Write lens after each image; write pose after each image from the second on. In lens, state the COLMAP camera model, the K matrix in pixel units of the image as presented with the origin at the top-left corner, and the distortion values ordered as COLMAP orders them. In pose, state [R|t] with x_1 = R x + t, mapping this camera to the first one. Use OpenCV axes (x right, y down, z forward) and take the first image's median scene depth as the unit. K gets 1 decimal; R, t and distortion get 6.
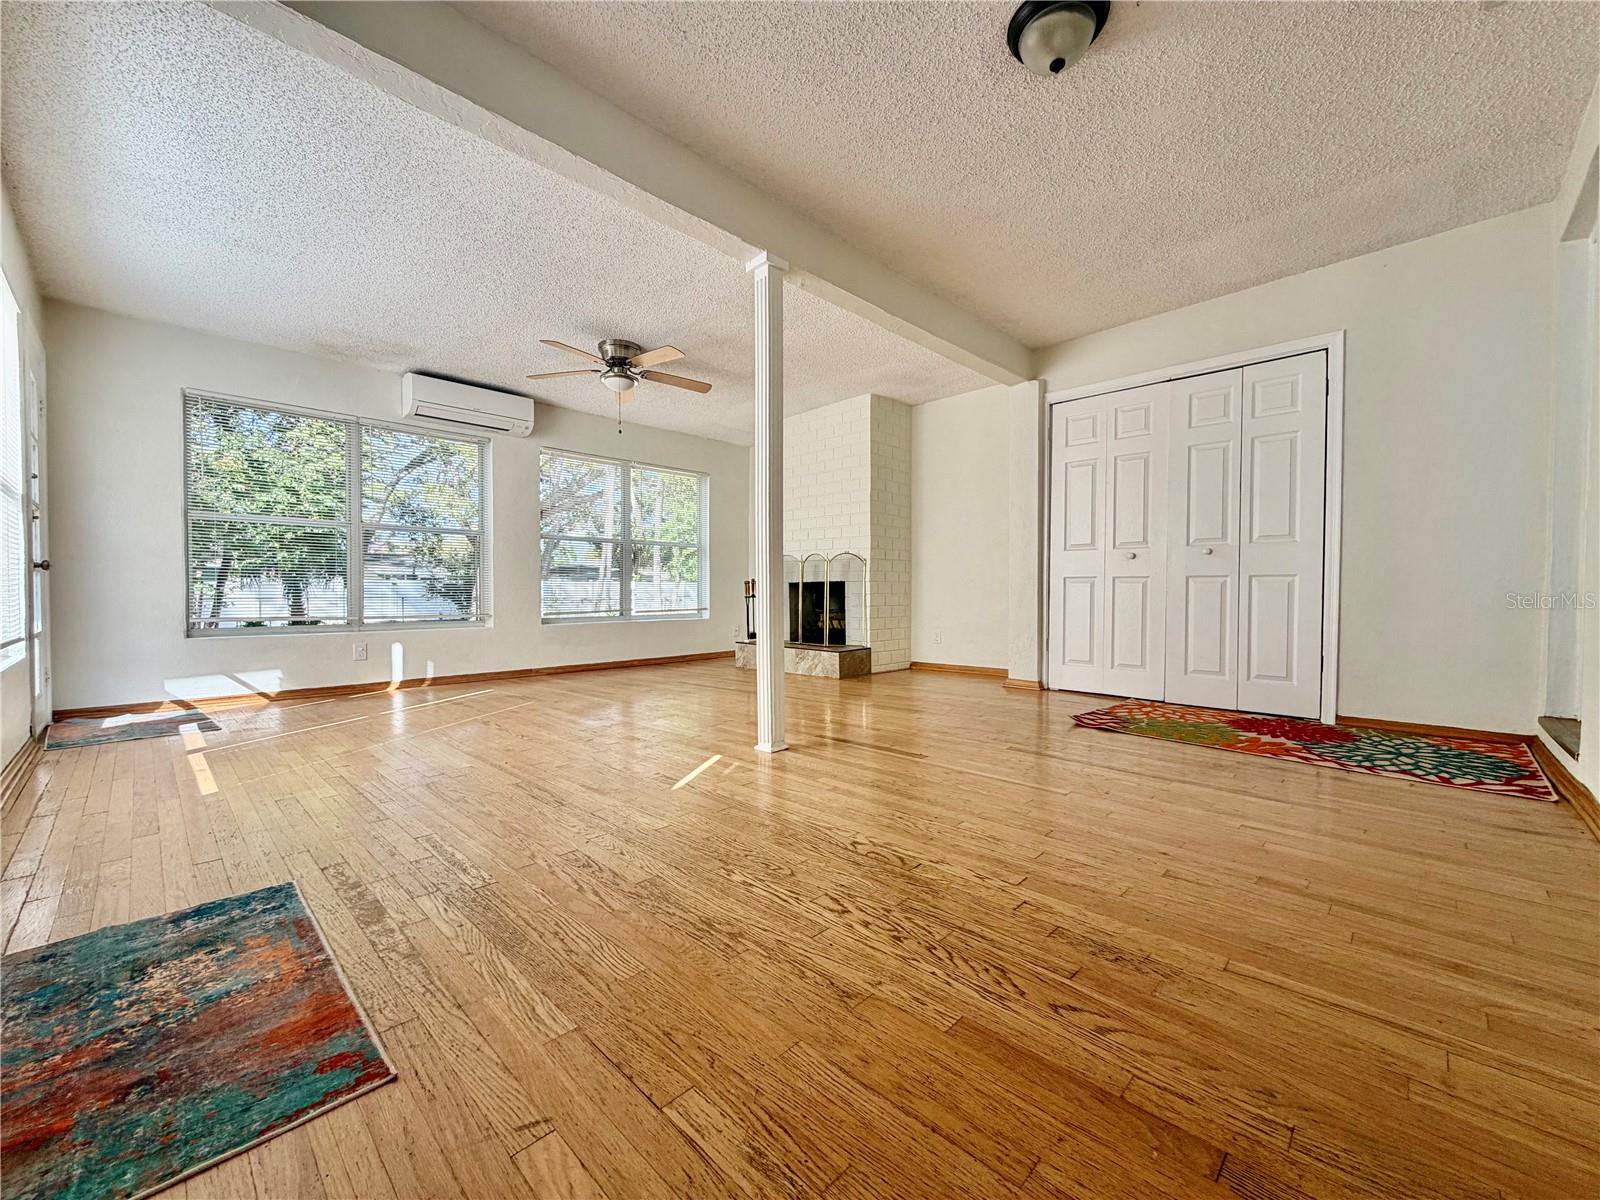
lens RADIAL K [[642.8, 0, 794.5], [0, 642.8, 595.2], [0, 0, 1]] dist [-0.004245, 0.000044]
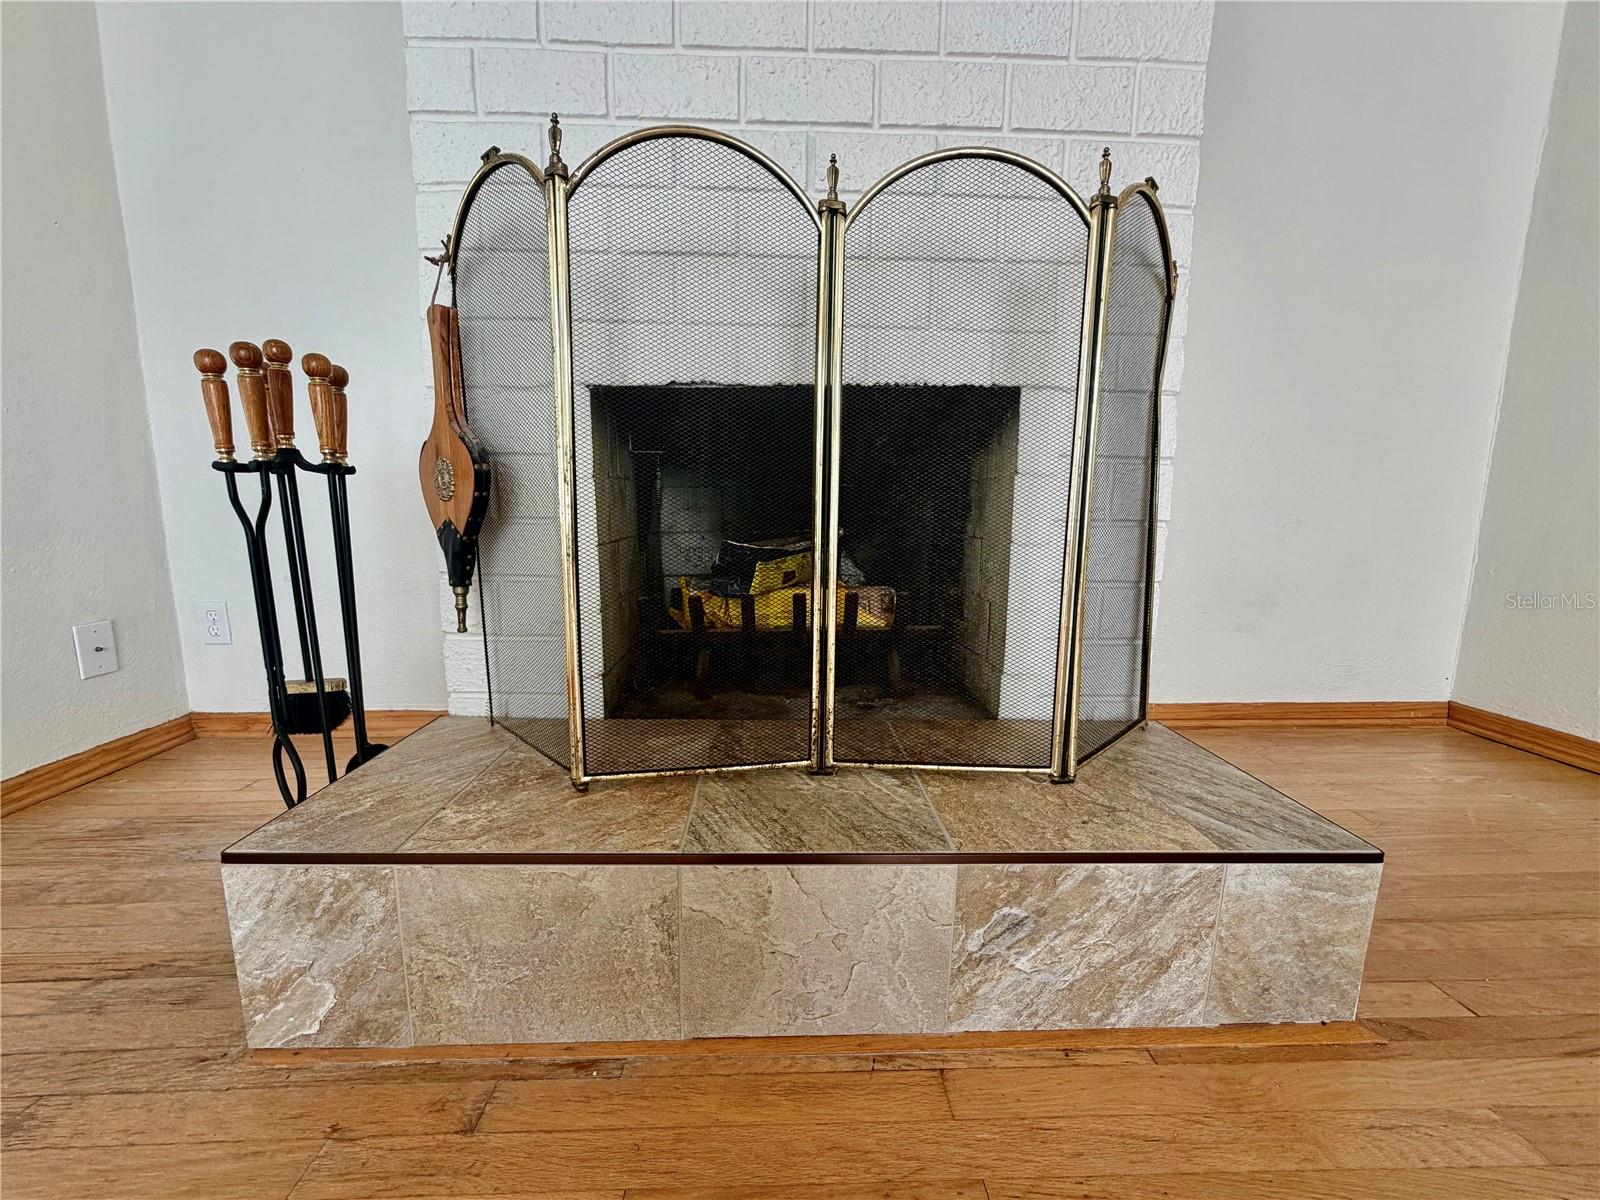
lens RADIAL K [[642.8, 0, 799.4], [0, 642.8, 600.0], [0, 0, 1]] dist [-0.004245, 0.000044]
pose [[0.688937, -0.110435, 0.716359, -0.102989], [0.000954, 0.988462, 0.151465, 0.010304], [-0.724821, -0.103666, 0.681093, 0.904421]]
